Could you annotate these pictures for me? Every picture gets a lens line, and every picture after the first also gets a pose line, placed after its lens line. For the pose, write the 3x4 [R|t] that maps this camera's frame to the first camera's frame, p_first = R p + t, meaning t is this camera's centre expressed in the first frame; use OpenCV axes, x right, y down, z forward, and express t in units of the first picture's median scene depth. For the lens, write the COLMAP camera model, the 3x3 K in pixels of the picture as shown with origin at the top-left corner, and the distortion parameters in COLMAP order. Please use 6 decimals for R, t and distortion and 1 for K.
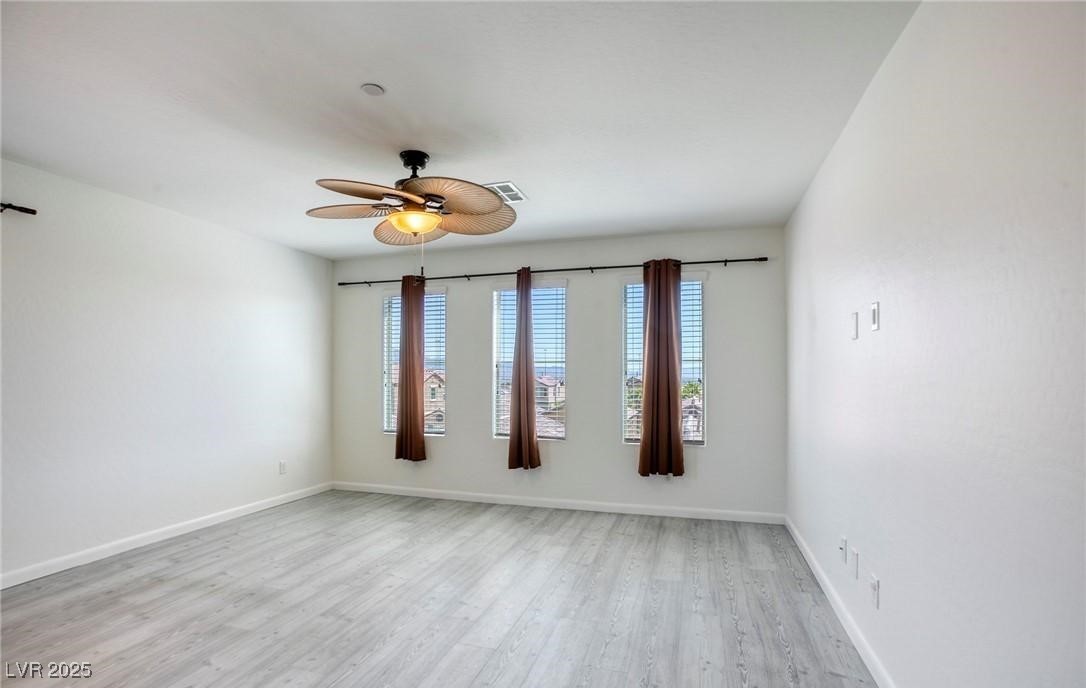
lens RADIAL K [[506.4, 0, 542.7], [0, 506.4, 369.2], [0, 0, 1]] dist [-0.054260, 0.028251]
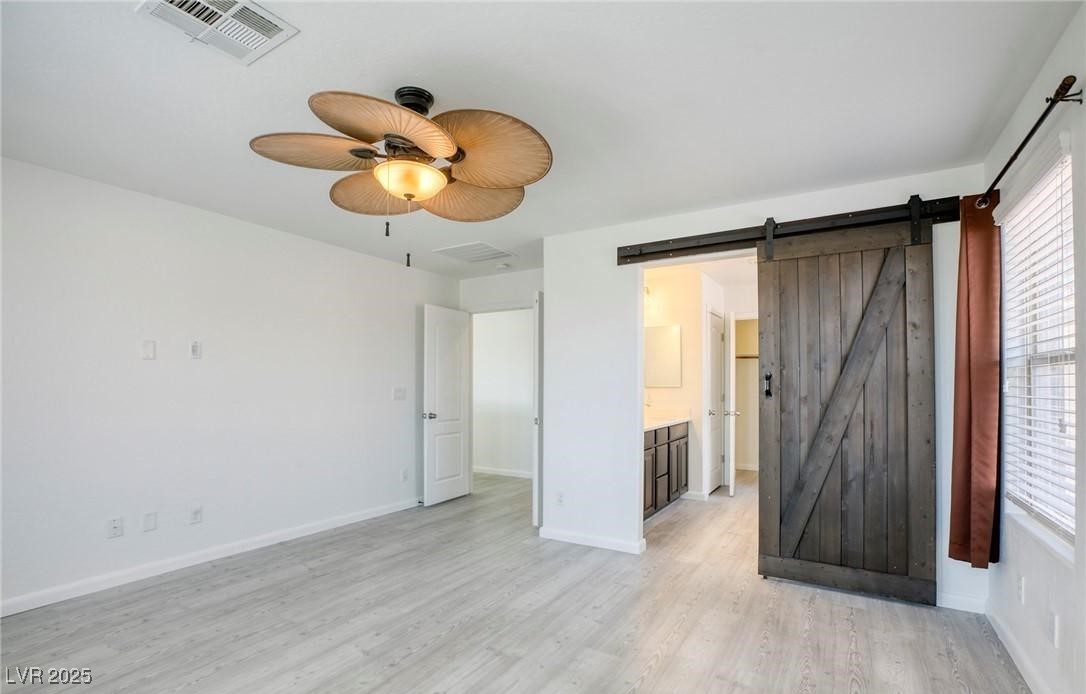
lens RADIAL K [[504.8, 0, 539.1], [0, 504.8, 381.0], [0, 0, 1]] dist [-0.025887, -0.000323]
pose [[-0.968328, 0.002645, 0.249667, -0.650062], [-0.001286, 0.999878, -0.015582, 0.012698], [-0.249678, -0.015409, -0.968206, 1.726213]]
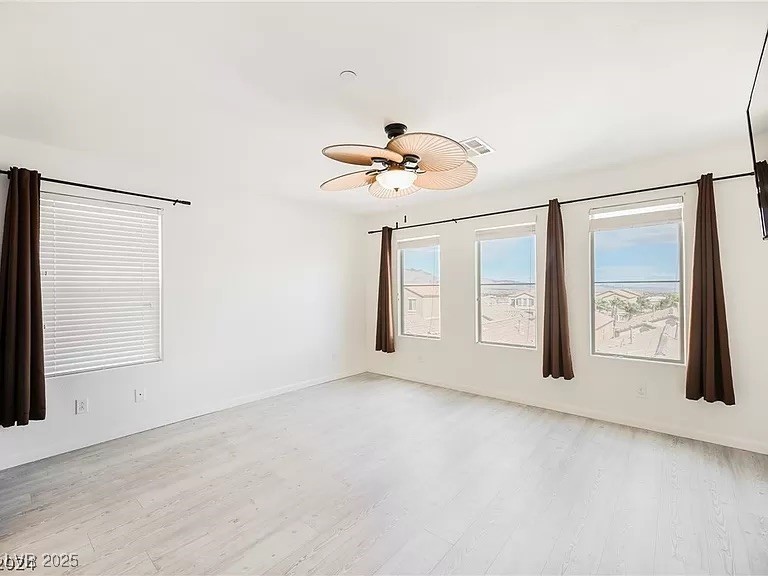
lens RADIAL K [[344.6, 0, 384.0], [0, 344.6, 288.0], [0, 0, 1]] dist [0.000598, -0.000568]
pose [[0.919257, -0.012278, -0.393466, 0.059560], [0.013693, 0.999906, 0.000789, -0.018243], [0.393419, -0.006113, 0.919339, 0.178188]]
